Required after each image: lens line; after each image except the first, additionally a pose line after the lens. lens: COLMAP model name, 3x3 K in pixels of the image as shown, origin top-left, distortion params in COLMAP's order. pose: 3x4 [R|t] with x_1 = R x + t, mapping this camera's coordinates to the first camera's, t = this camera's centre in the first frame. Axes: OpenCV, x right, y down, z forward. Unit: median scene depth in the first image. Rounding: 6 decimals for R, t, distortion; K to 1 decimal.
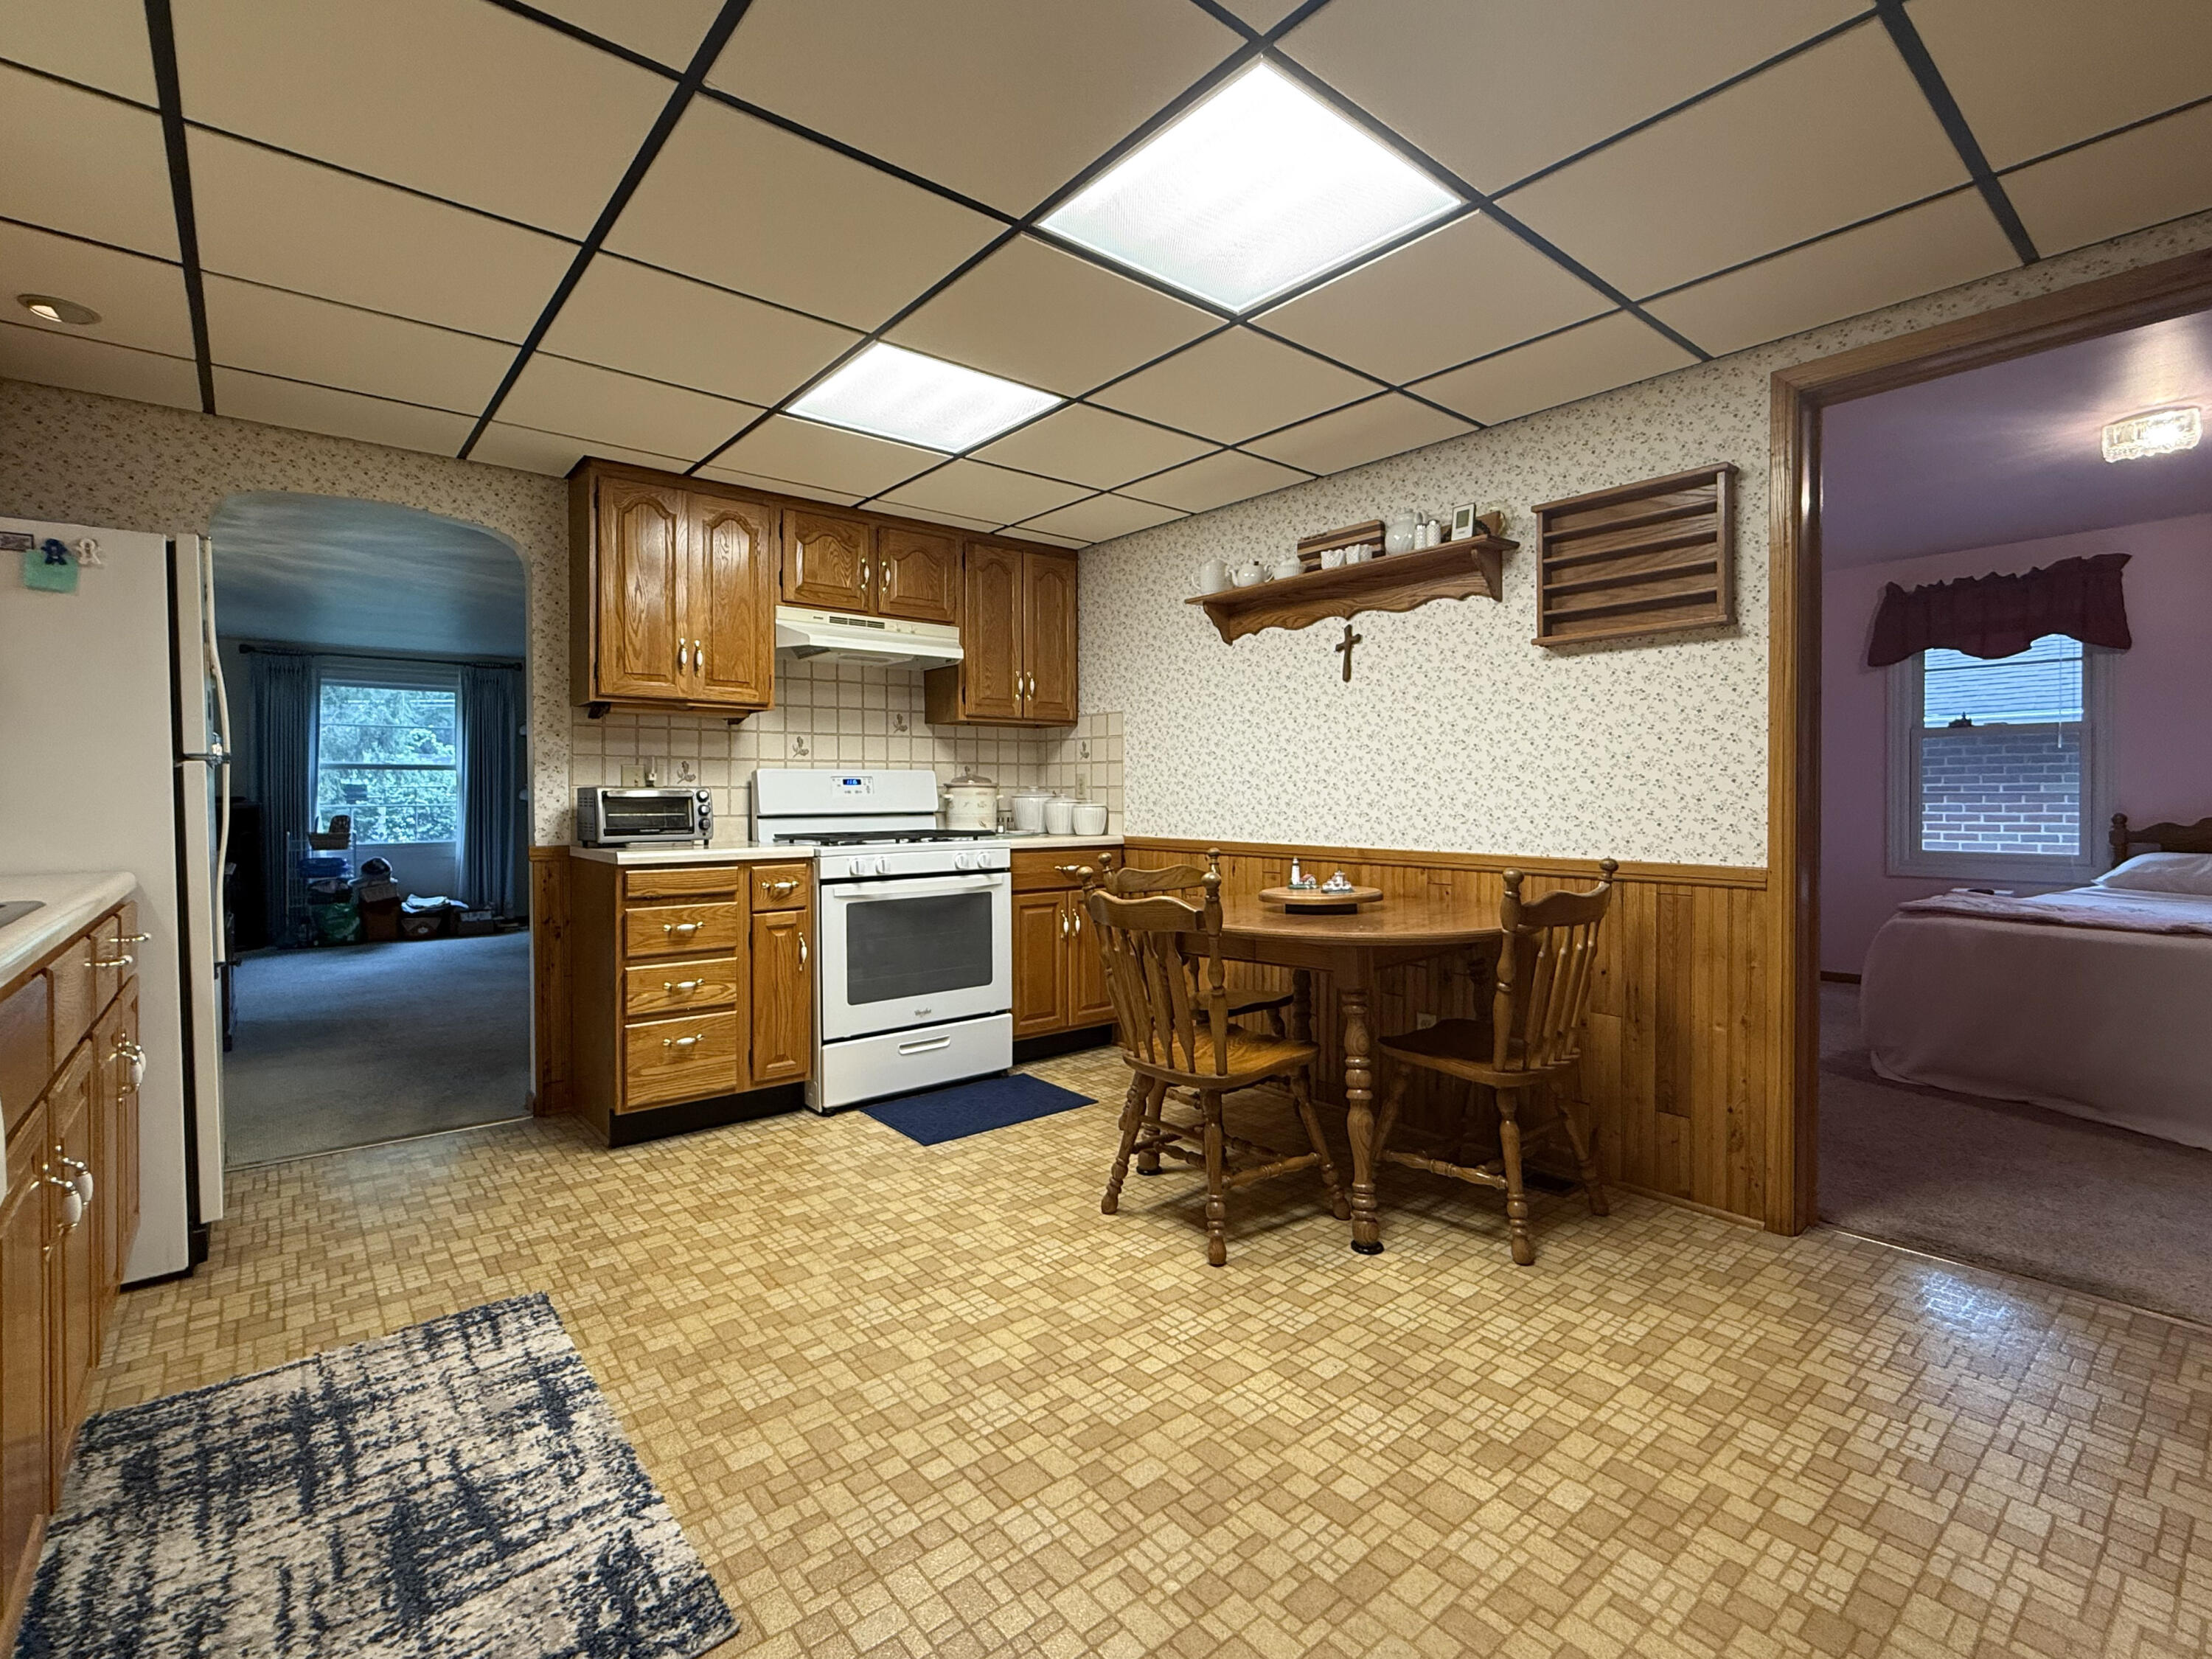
lens RADIAL K [[1011.0, 0, 1004.8], [0, 1011.0, 798.2], [0, 0, 1]] dist [0.000859, -0.000347]
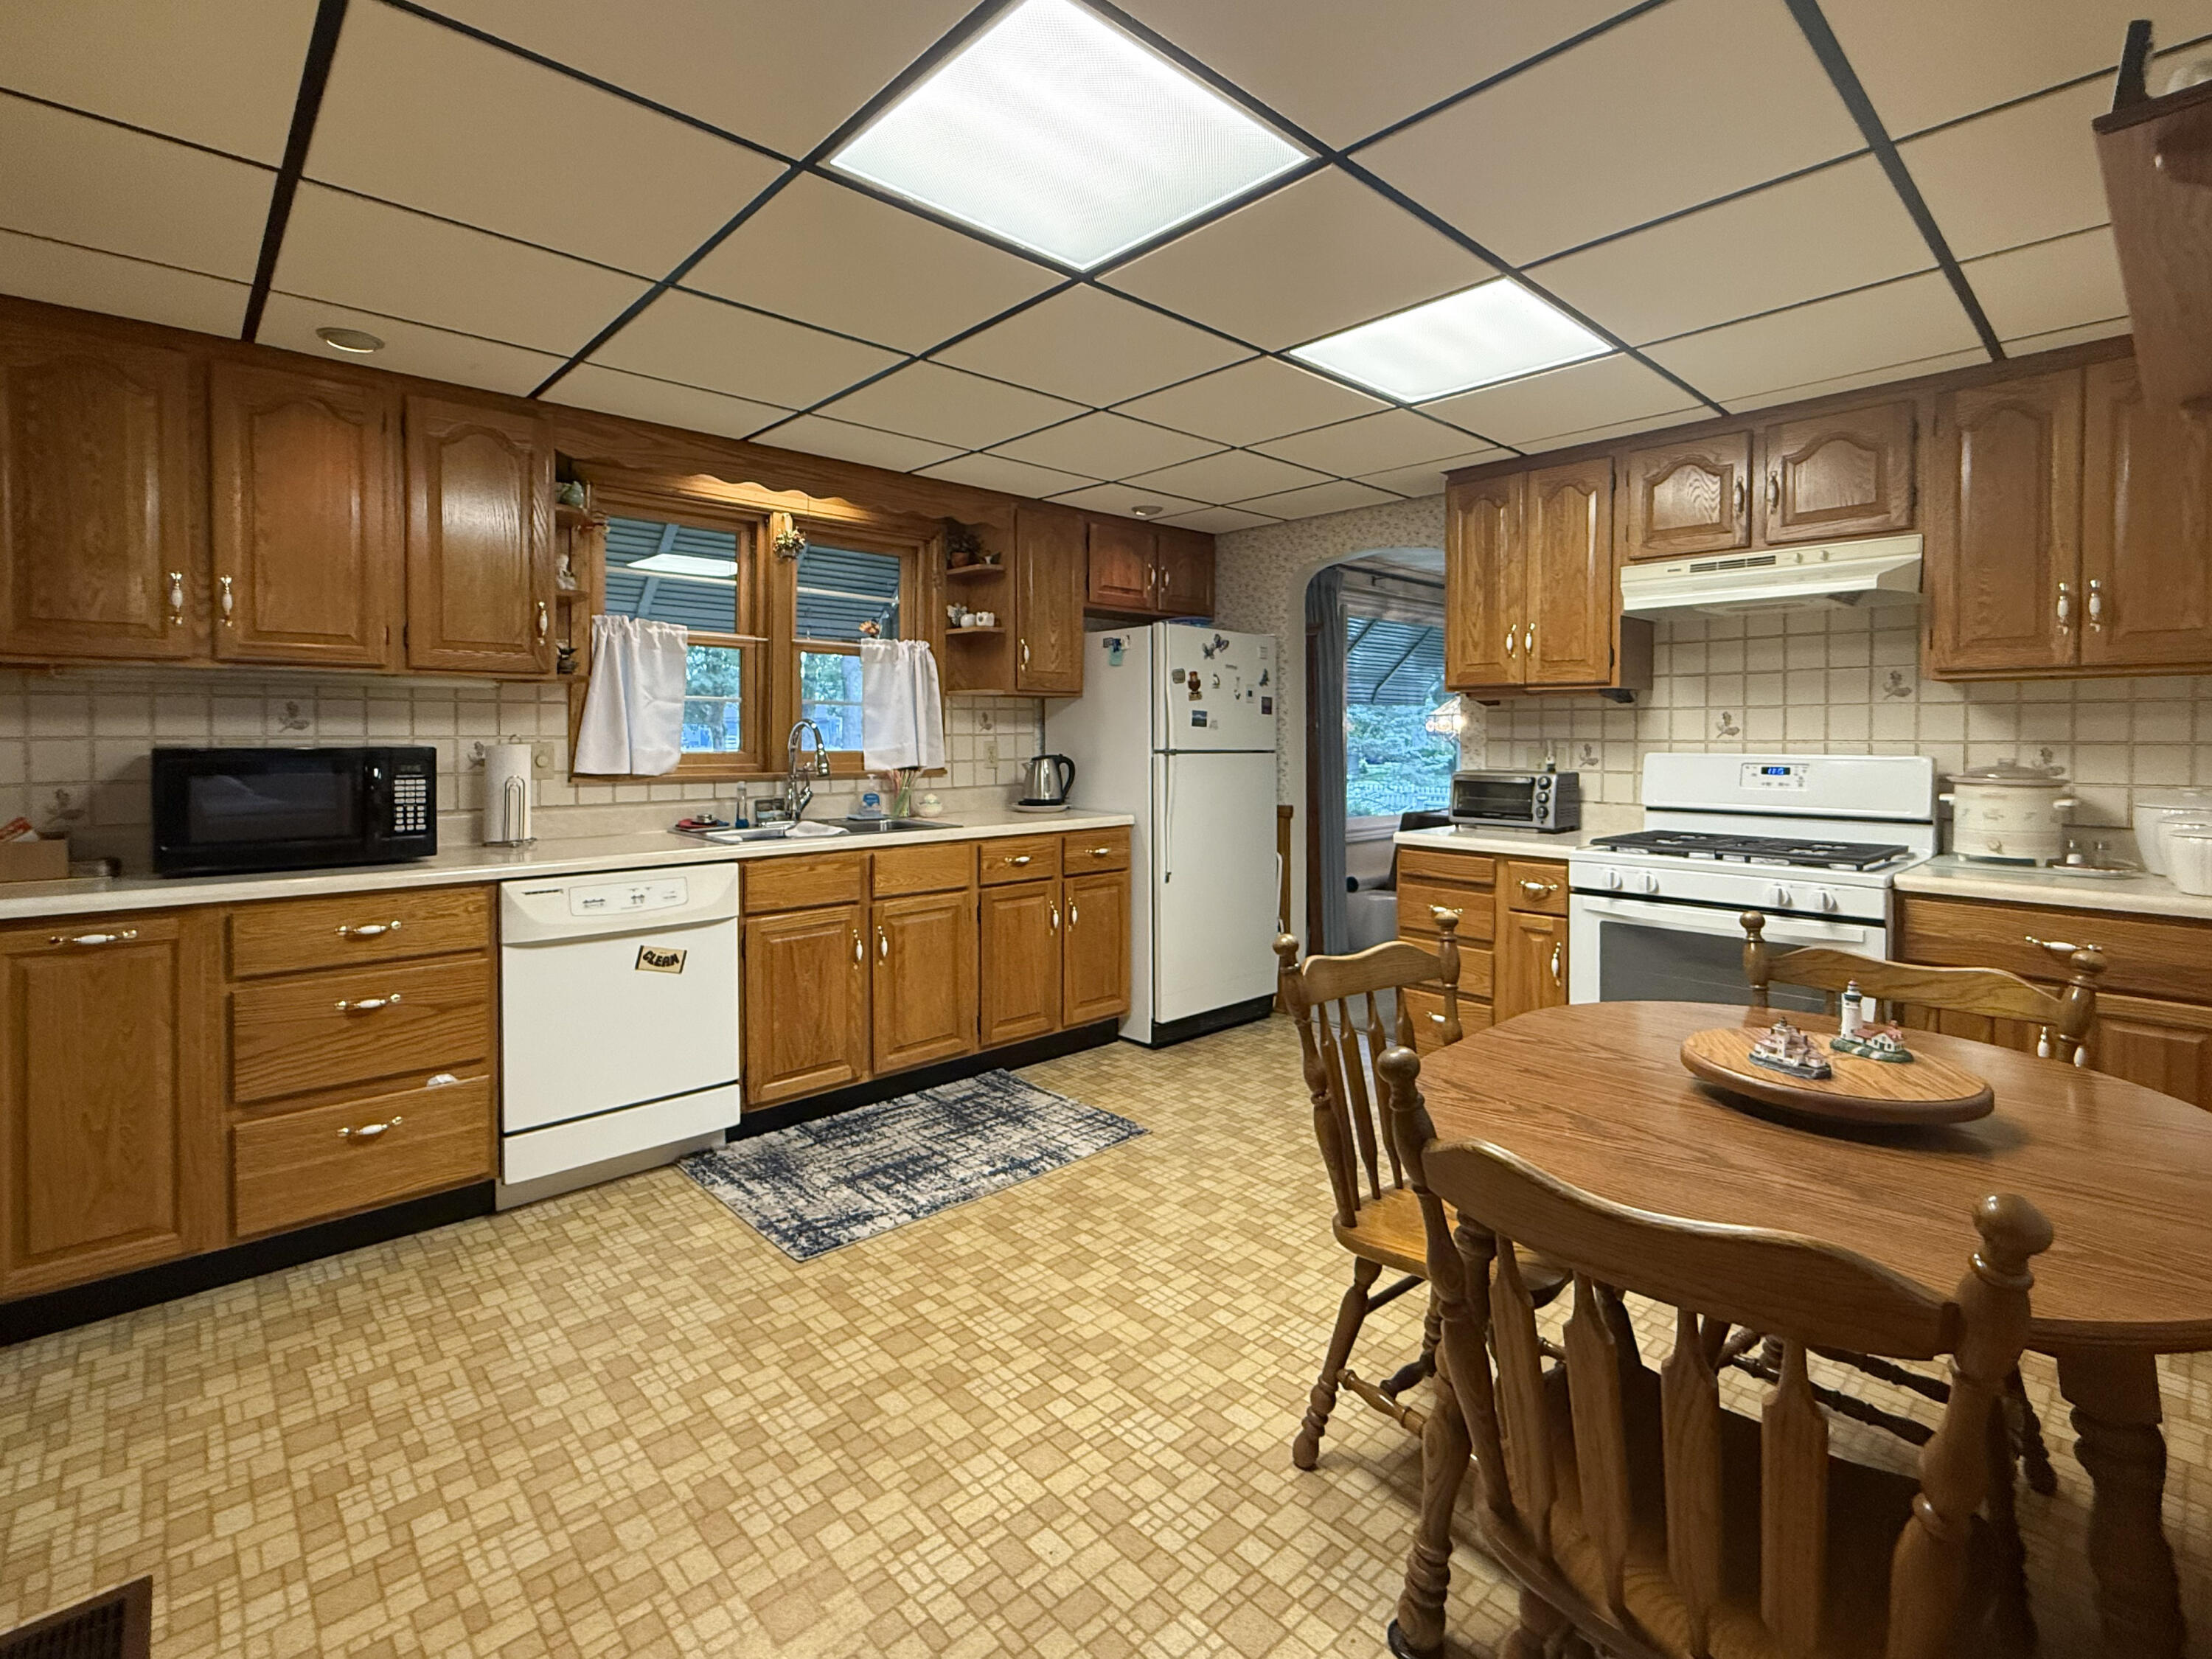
lens RADIAL K [[1011.0, 0, 1198.0], [0, 1011.0, 751.5], [0, 0, 1]] dist [0.000859, -0.000347]
pose [[0.153135, 0.020760, -0.987987, 1.077279], [-0.003045, 0.999784, 0.020536, -0.091049], [0.988201, -0.000136, 0.153165, 0.944575]]
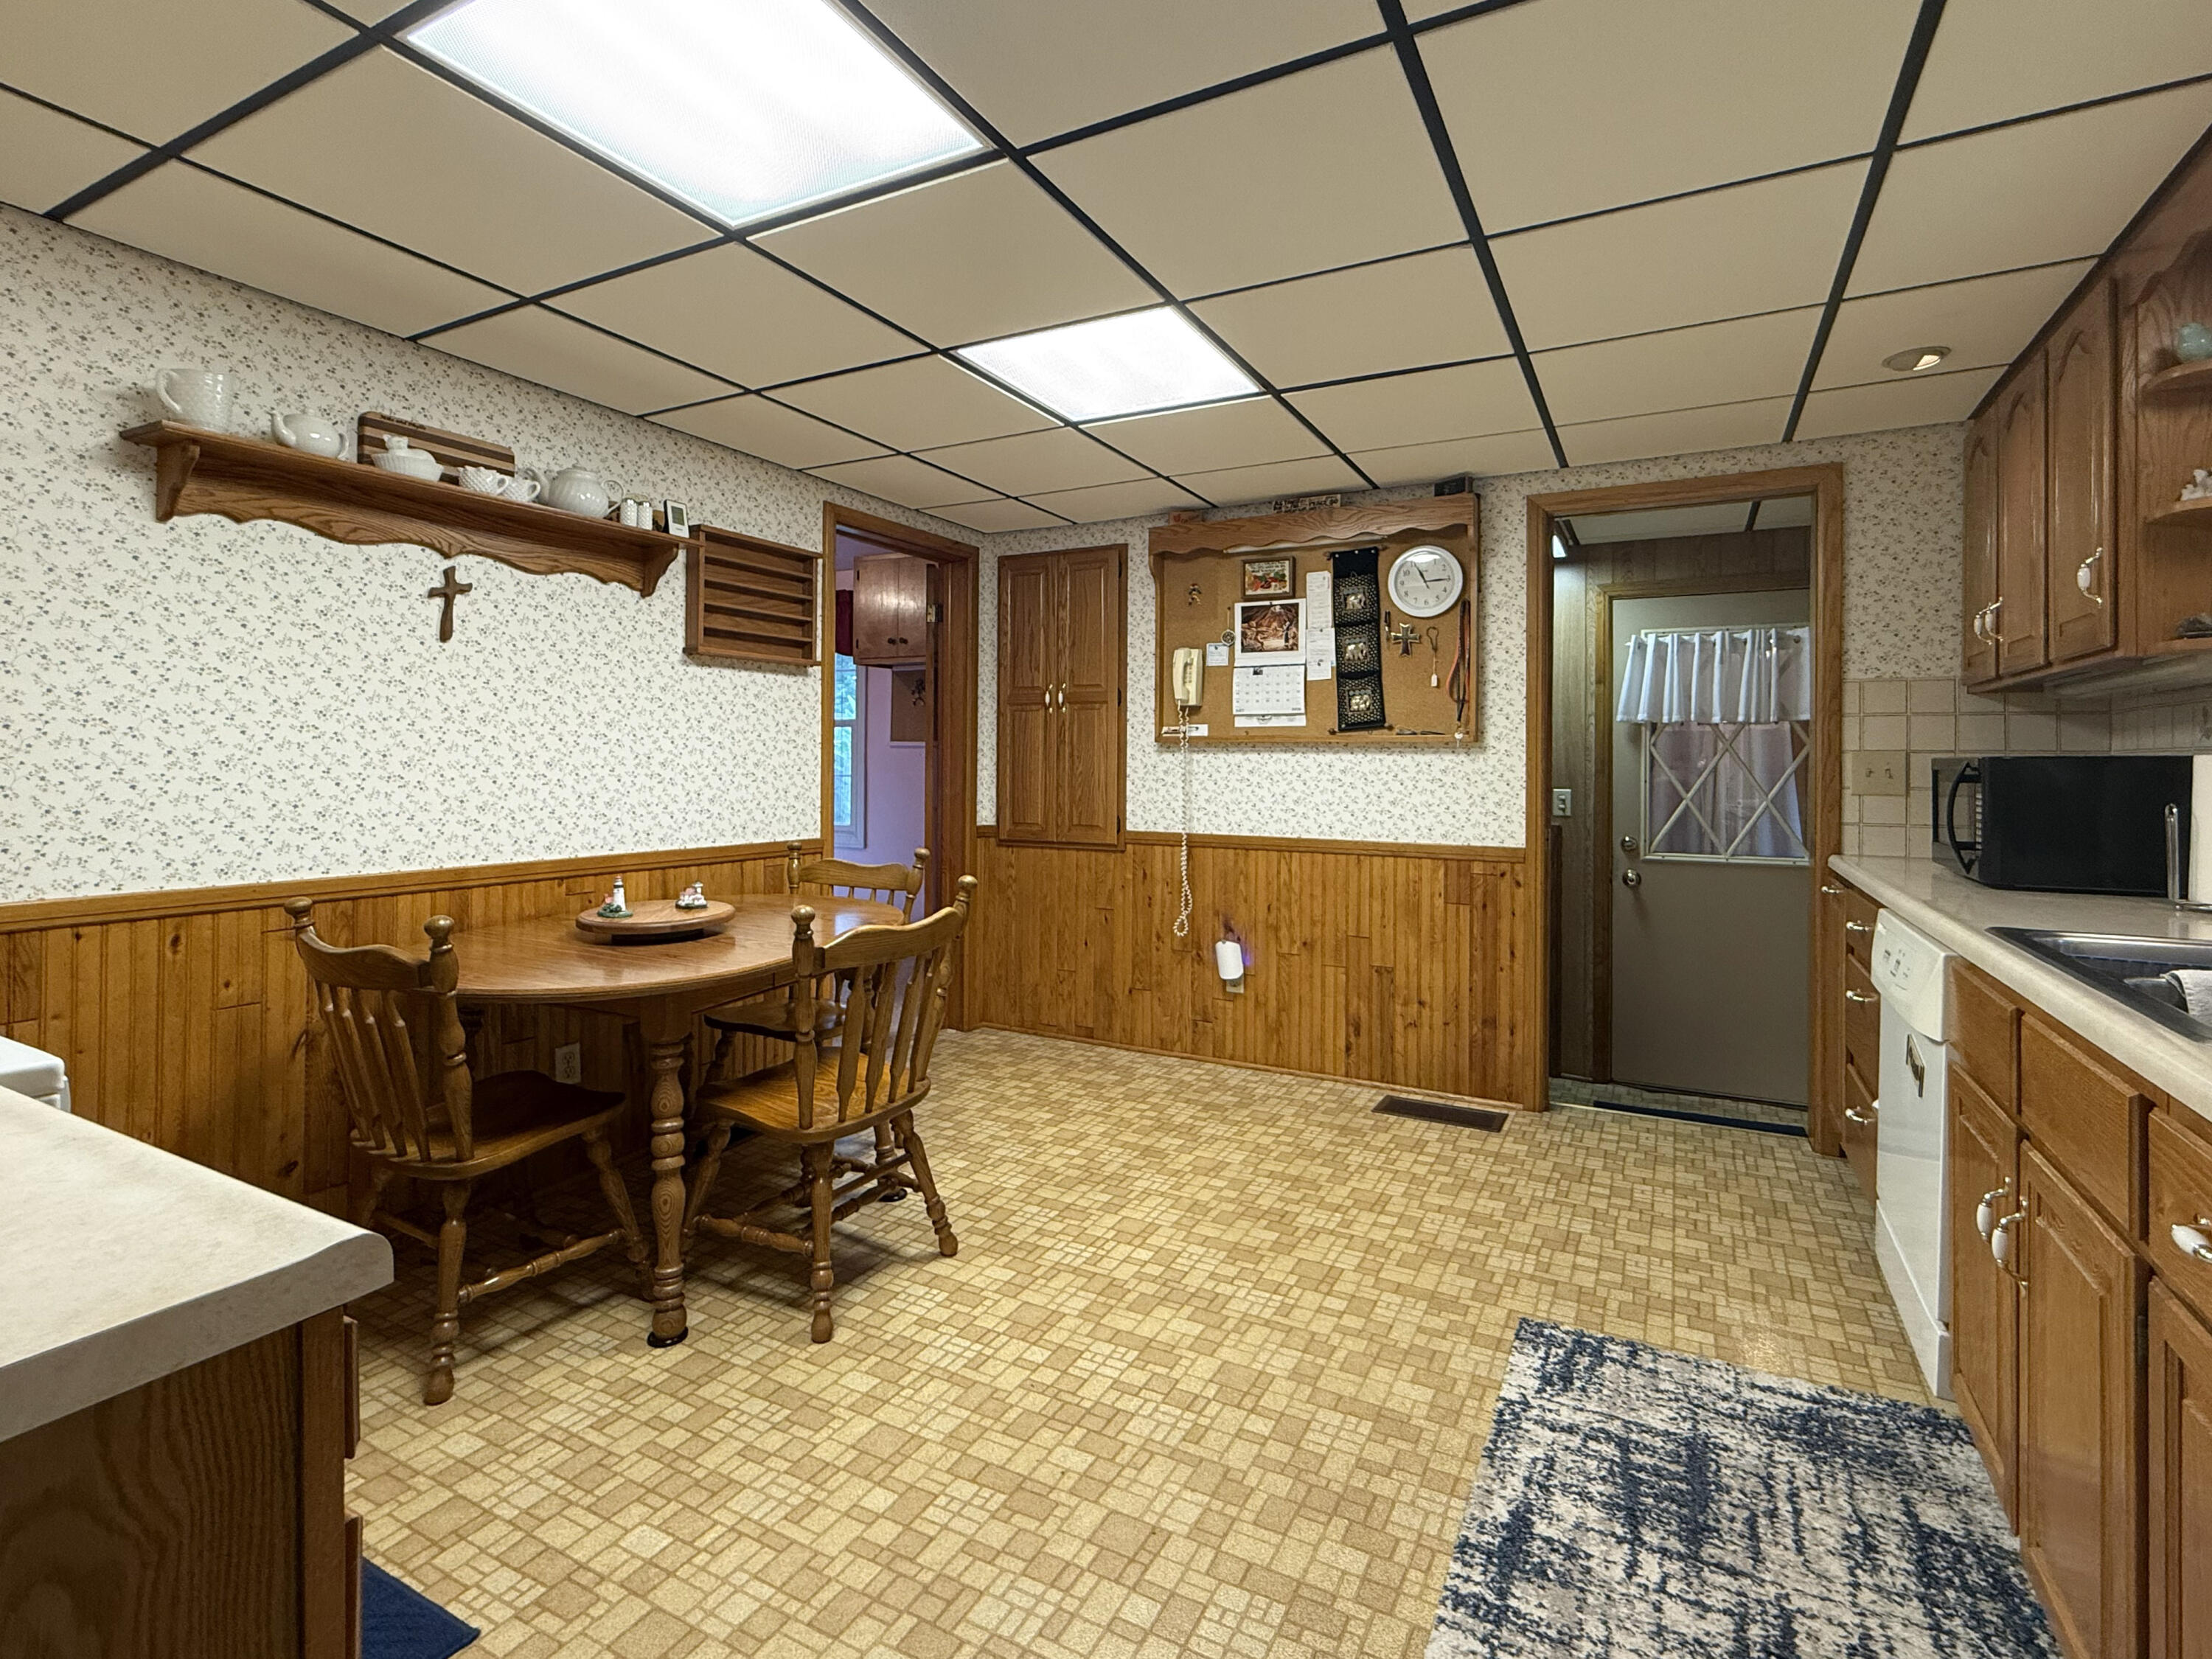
lens RADIAL K [[1011.0, 0, 1206.4], [0, 1011.0, 746.2], [0, 0, 1]] dist [0.000859, -0.000347]
pose [[-0.476554, 0.011158, 0.879074, -0.973671], [-0.003706, 0.999885, -0.014701, -0.053662], [-0.879137, -0.010264, -0.476458, 1.481143]]
